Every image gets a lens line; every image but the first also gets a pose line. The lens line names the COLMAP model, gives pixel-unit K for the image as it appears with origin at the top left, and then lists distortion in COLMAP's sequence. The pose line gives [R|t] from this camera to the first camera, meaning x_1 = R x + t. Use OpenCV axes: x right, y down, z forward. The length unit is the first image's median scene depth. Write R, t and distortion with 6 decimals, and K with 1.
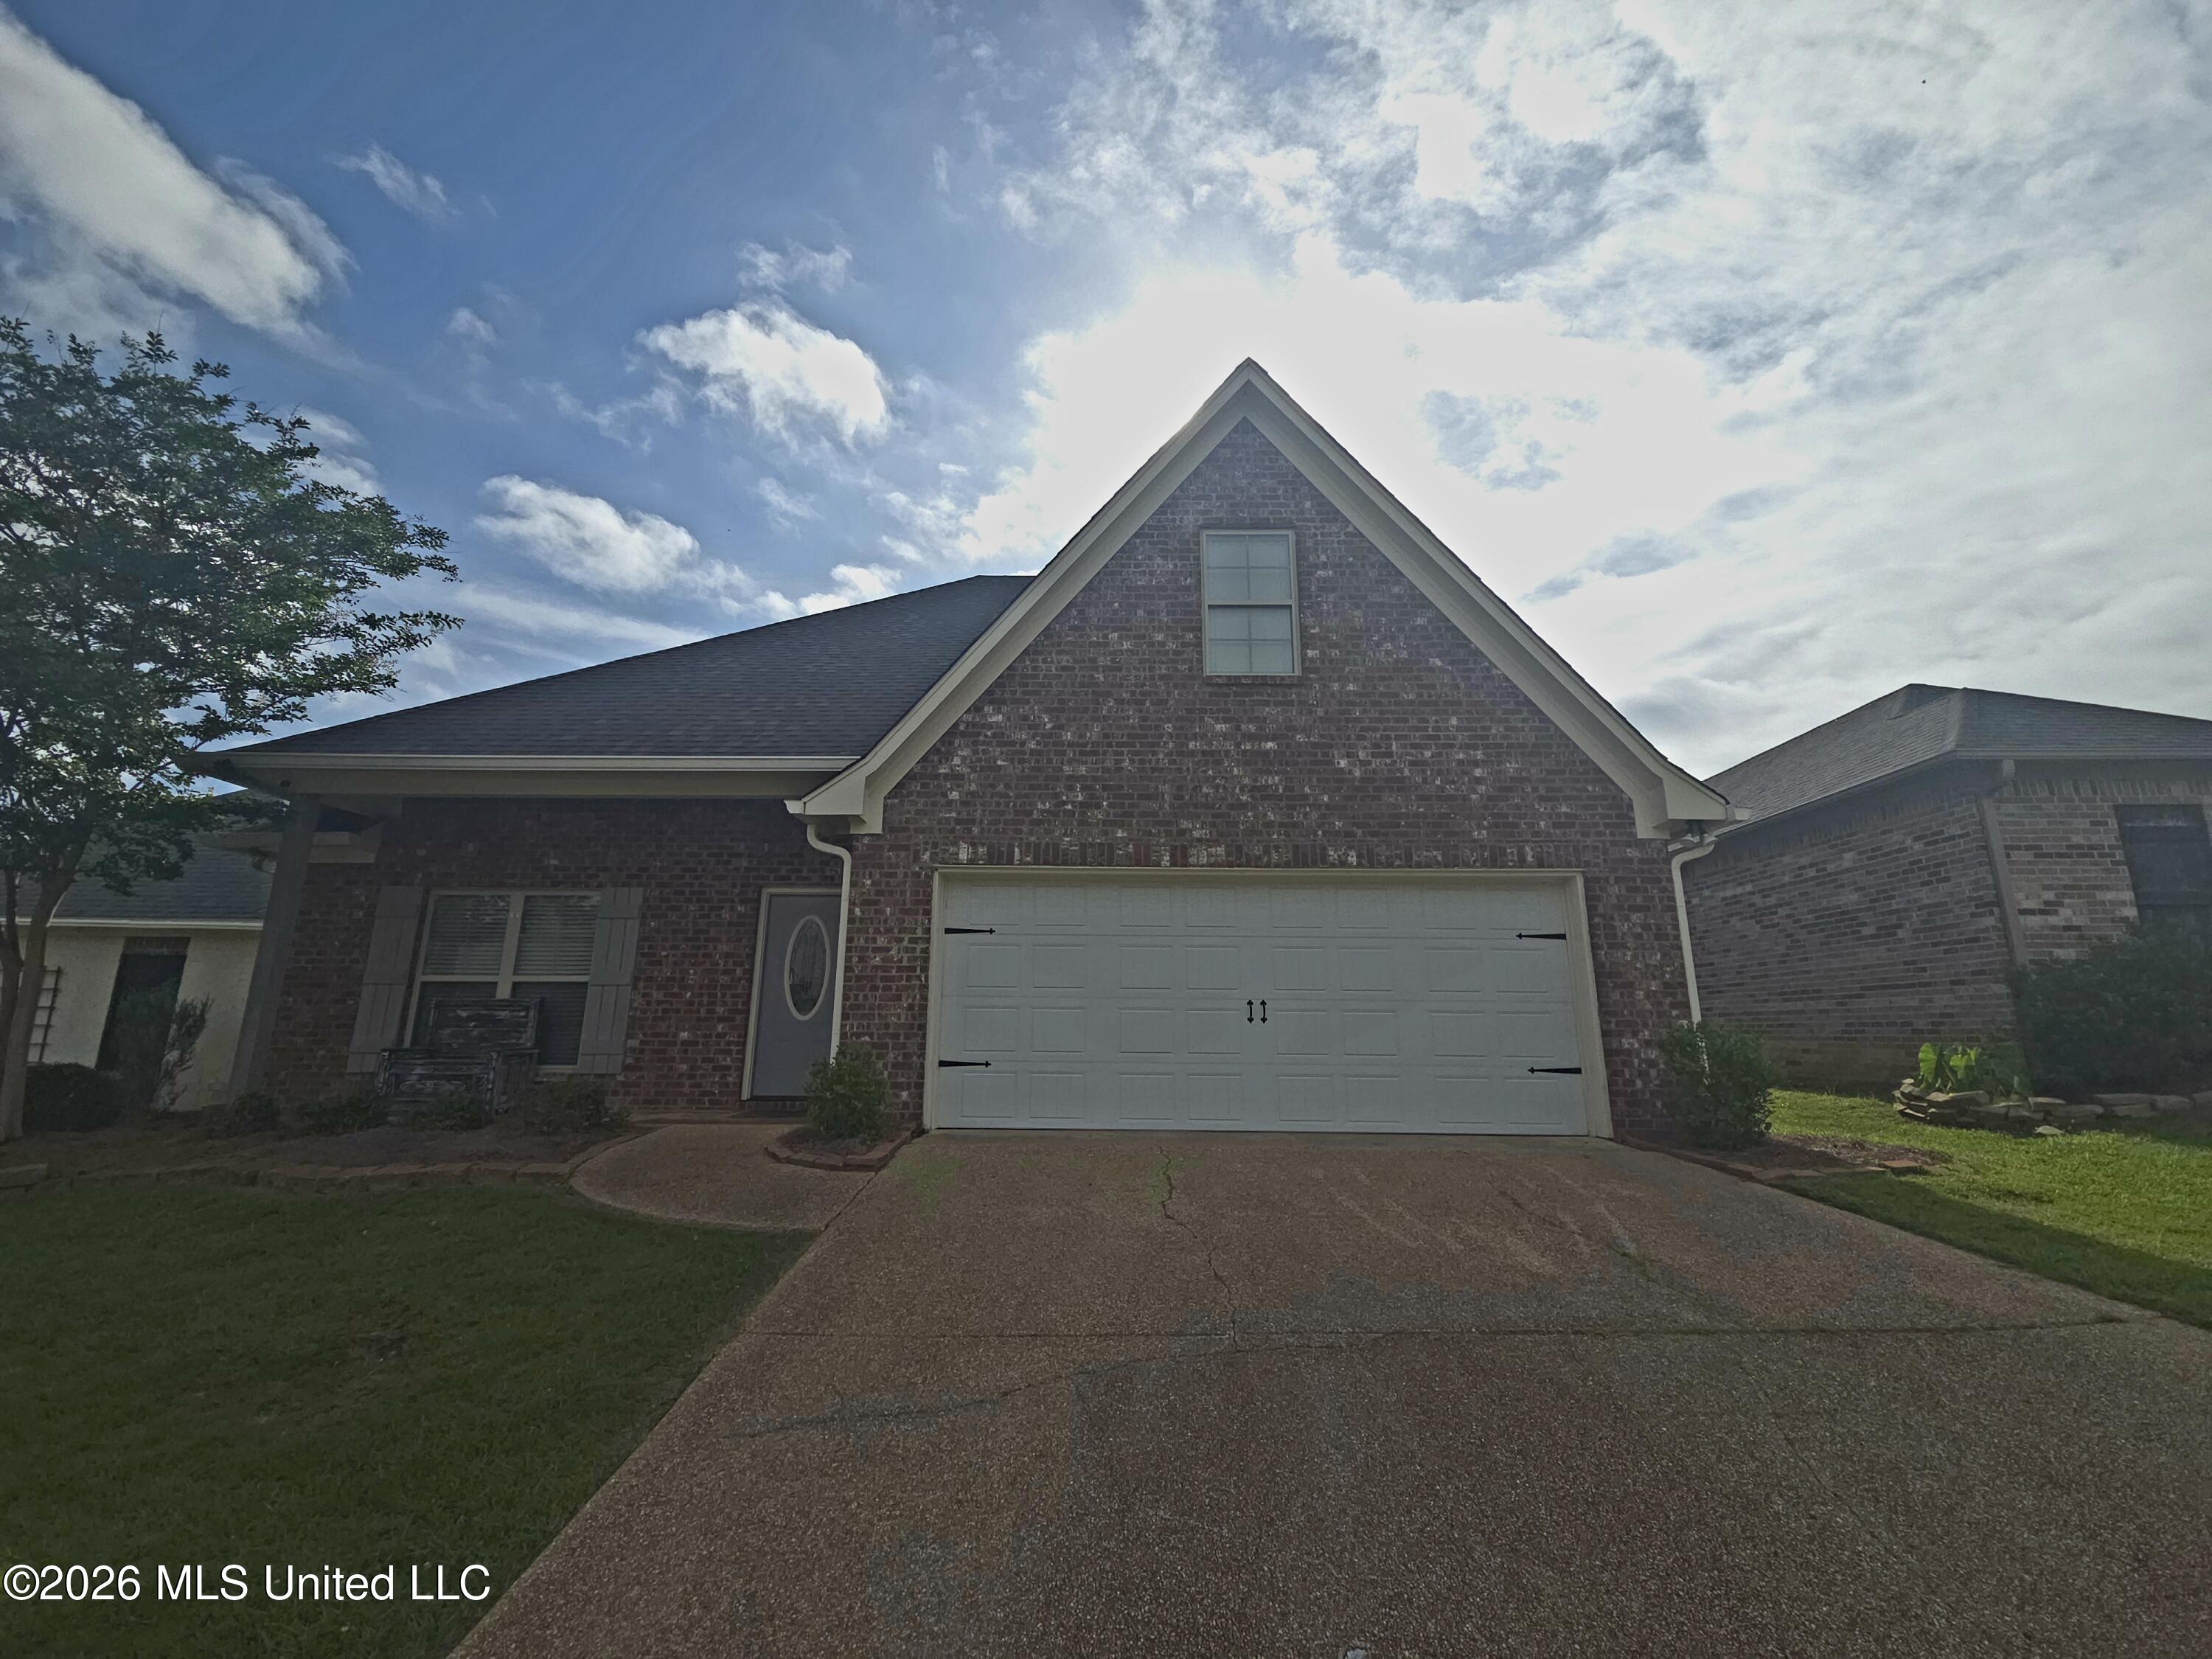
lens RADIAL K [[908.8, 0, 1106.0], [0, 908.8, 826.2], [0, 0, 1]] dist [0.006081, -0.000362]
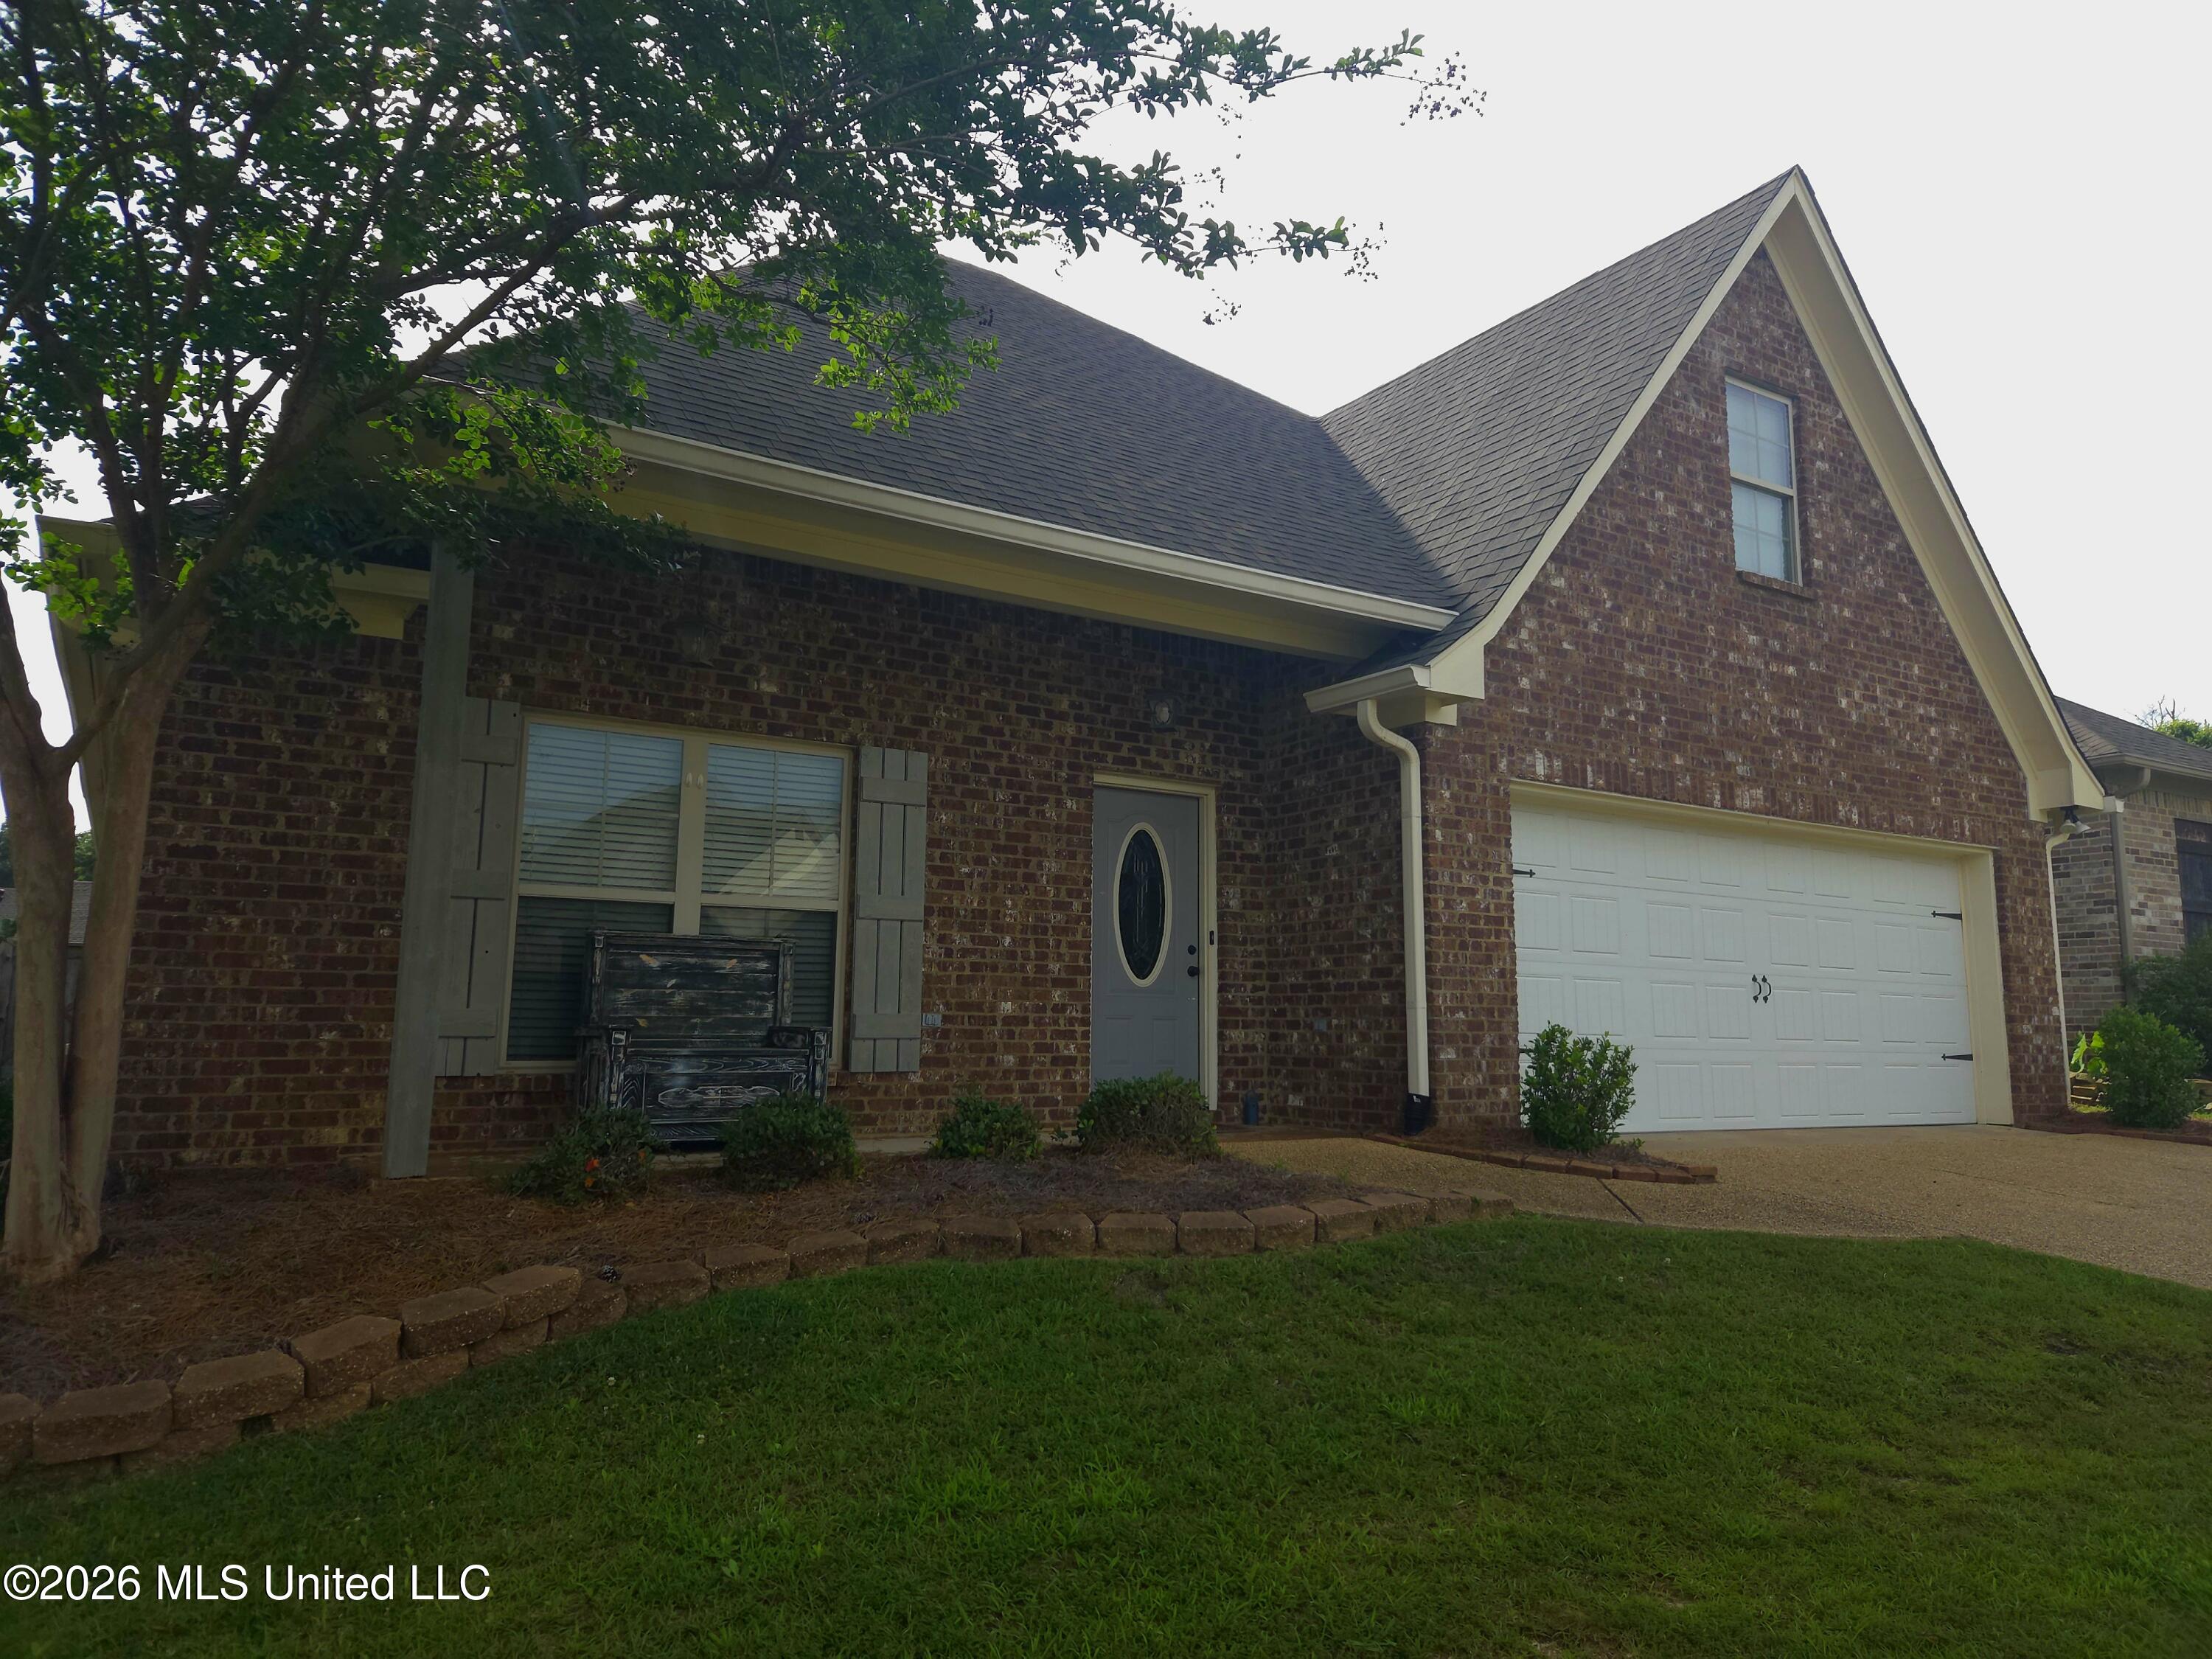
lens RADIAL K [[1486.7, 0, 1107.2], [0, 1486.7, 821.0], [0, 0, 1]] dist [0.046746, -0.001751]
pose [[0.838422, 0.079171, 0.539241, -1.030415], [-0.126952, 0.990547, 0.051955, 0.052449], [-0.530030, -0.112017, 0.840548, 0.166479]]
